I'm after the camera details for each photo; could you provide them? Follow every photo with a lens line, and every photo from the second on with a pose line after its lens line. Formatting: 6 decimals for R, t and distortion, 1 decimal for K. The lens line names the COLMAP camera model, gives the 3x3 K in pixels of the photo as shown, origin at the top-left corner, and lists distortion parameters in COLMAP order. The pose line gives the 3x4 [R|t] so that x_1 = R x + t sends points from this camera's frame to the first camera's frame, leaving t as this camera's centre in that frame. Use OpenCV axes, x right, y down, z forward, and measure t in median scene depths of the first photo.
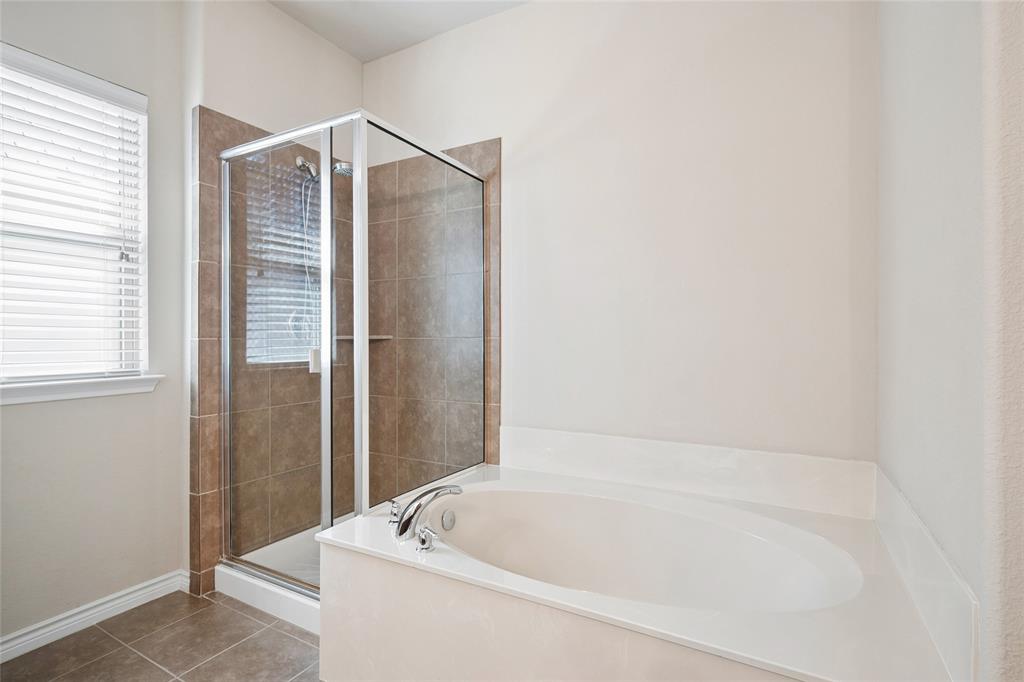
lens RADIAL K [[502.7, 0, 510.1], [0, 502.7, 336.5], [0, 0, 1]] dist [-0.002209, 0.000432]
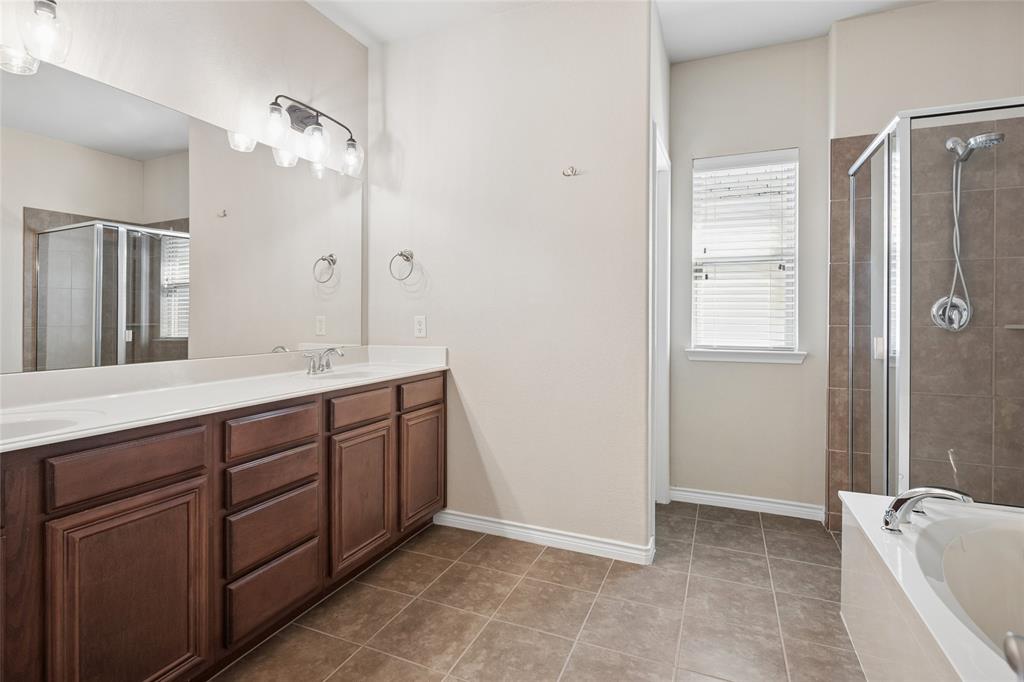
lens RADIAL K [[502.7, 0, 504.6], [0, 502.7, 317.2], [0, 0, 1]] dist [-0.002209, 0.000432]
pose [[0.109809, 0.003712, -0.993946, 0.538893], [-0.005708, 0.999979, 0.003104, -0.015683], [0.993936, 0.005333, 0.109828, 0.054423]]
